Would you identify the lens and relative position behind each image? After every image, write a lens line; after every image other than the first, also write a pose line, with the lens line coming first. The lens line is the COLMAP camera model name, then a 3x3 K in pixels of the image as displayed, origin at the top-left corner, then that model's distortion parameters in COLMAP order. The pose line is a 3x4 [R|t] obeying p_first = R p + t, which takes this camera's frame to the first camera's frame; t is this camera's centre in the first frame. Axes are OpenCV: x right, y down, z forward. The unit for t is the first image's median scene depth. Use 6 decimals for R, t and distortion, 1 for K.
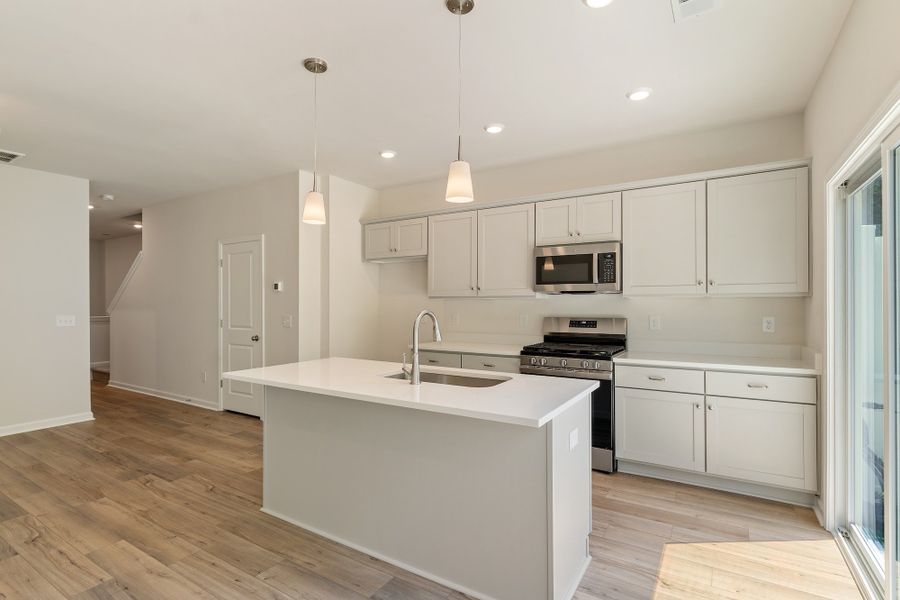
lens RADIAL K [[443.6, 0, 446.8], [0, 443.6, 301.0], [0, 0, 1]] dist [-0.002584, 0.001395]
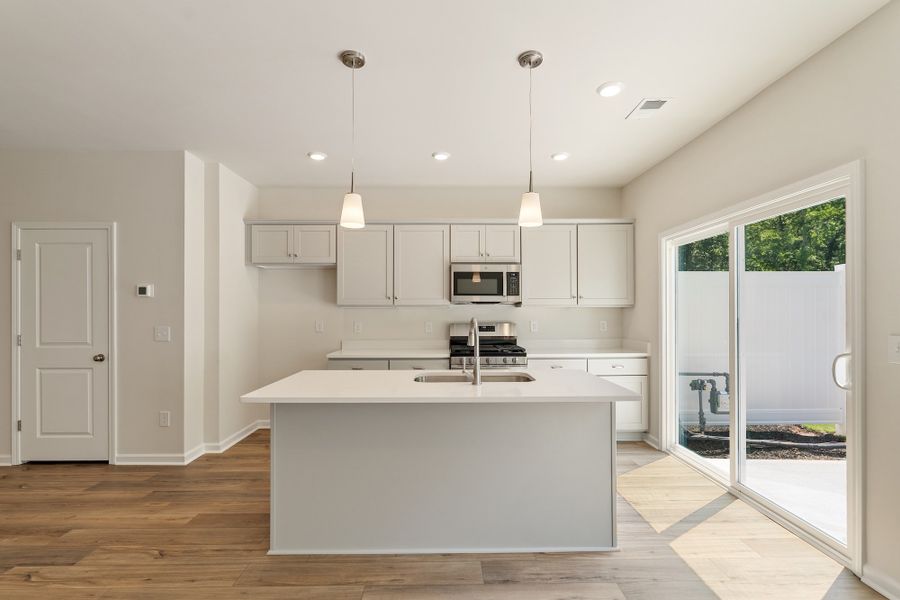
lens RADIAL K [[411.5, 0, 452.6], [0, 411.5, 311.4], [0, 0, 1]] dist [-0.001849, 0.000323]
pose [[0.836372, 0.000070, 0.548163, -0.461144], [-0.001663, 0.999996, 0.002411, 0.001776], [-0.548160, -0.002928, 0.836368, 0.119847]]
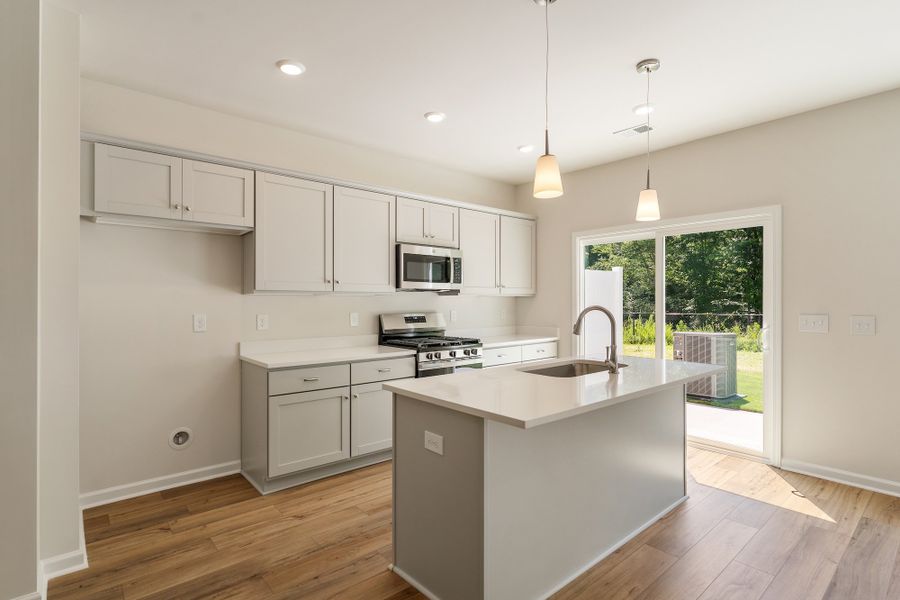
lens RADIAL K [[443.6, 0, 455.6], [0, 443.6, 302.2], [0, 0, 1]] dist [-0.002584, 0.001395]
pose [[0.285337, -0.002354, 0.958425, -0.835067], [-0.004208, 0.999984, 0.003709, 0.006074], [-0.958418, -0.005092, 0.285322, 0.718930]]
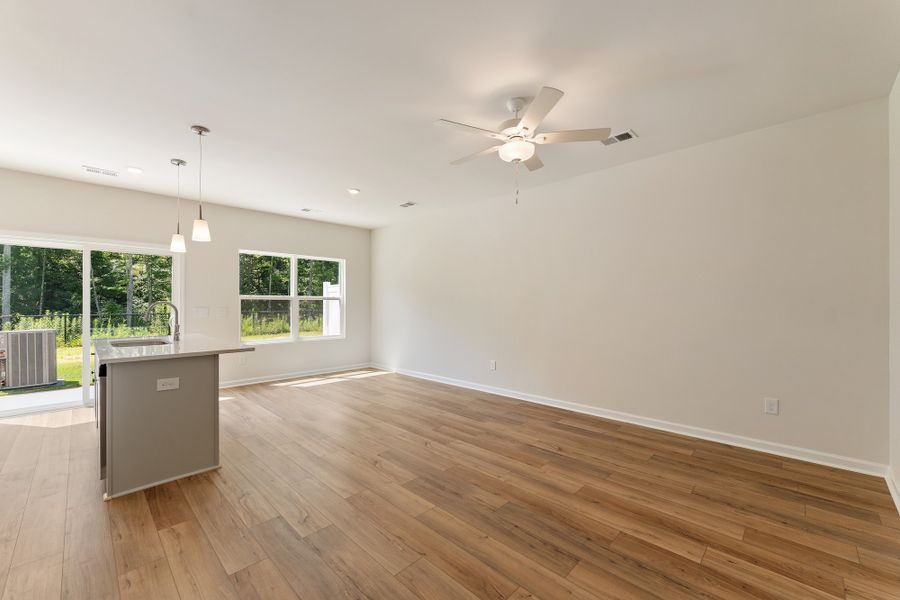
lens RADIAL K [[361.3, 0, 447.6], [0, 361.3, 303.5], [0, 0, 1]] dist [-0.004964, -0.000145]
pose [[-0.977759, 0.002955, 0.209710, -1.020563], [0.001320, 0.999968, -0.007931, 0.029348], [-0.209727, -0.007478, -0.977731, 1.520693]]
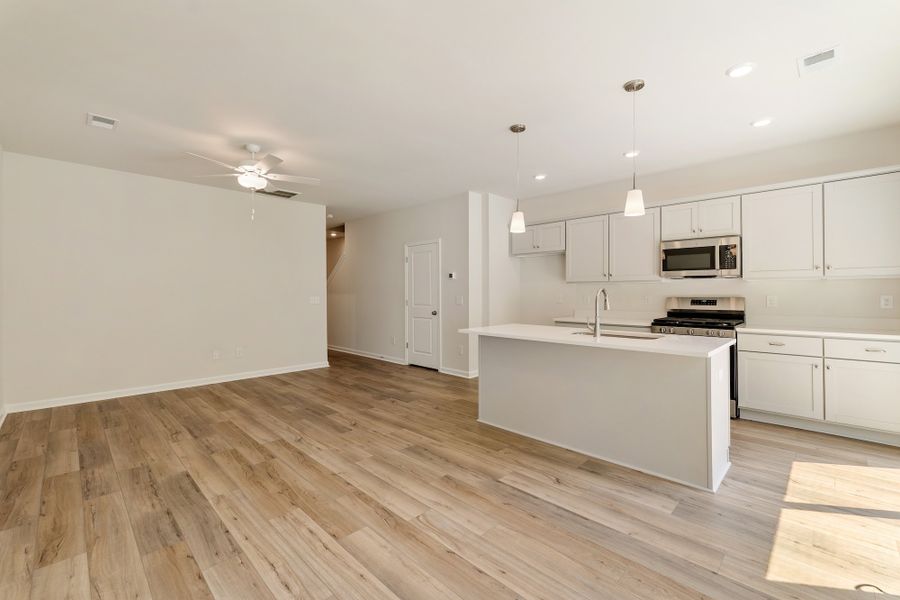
lens RADIAL K [[387.2, 0, 442.4], [0, 387.2, 290.6], [0, 0, 1]] dist [-0.003655, 0.001214]
pose [[0.973904, -0.002847, -0.226942, -0.192563], [0.003128, 0.999995, 0.000879, 0.018481], [0.226938, -0.001565, 0.973908, -0.269551]]
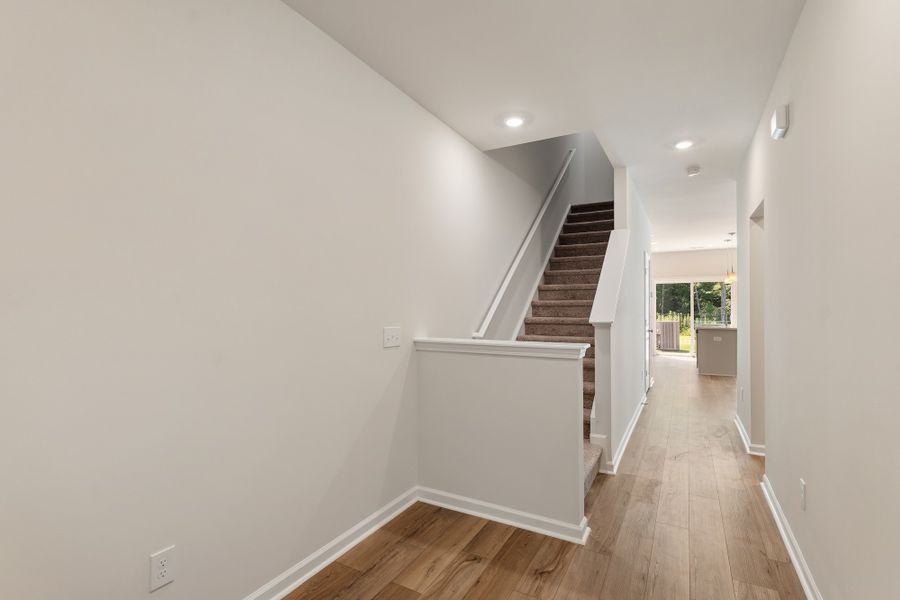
lens RADIAL K [[411.5, 0, 453.6], [0, 411.5, 302.0], [0, 0, 1]] dist [-0.001849, 0.000323]
pose [[-0.047727, 0.010915, 0.998801, -2.481965], [-0.004557, 0.999928, -0.011145, 0.013730], [-0.998850, -0.005083, -0.047674, 2.470349]]
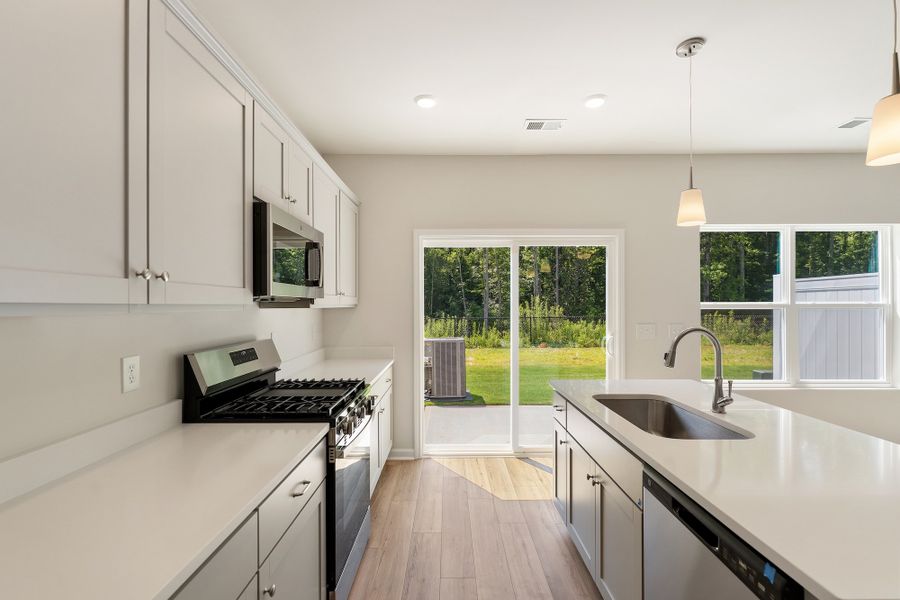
lens RADIAL K [[411.5, 0, 451.5], [0, 411.5, 303.6], [0, 0, 1]] dist [-0.001849, 0.000323]
pose [[-0.537930, 0.004712, 0.842977, -0.316325], [-0.001578, 0.999977, -0.006597, -0.012943], [-0.842988, -0.004879, -0.537910, 1.268965]]
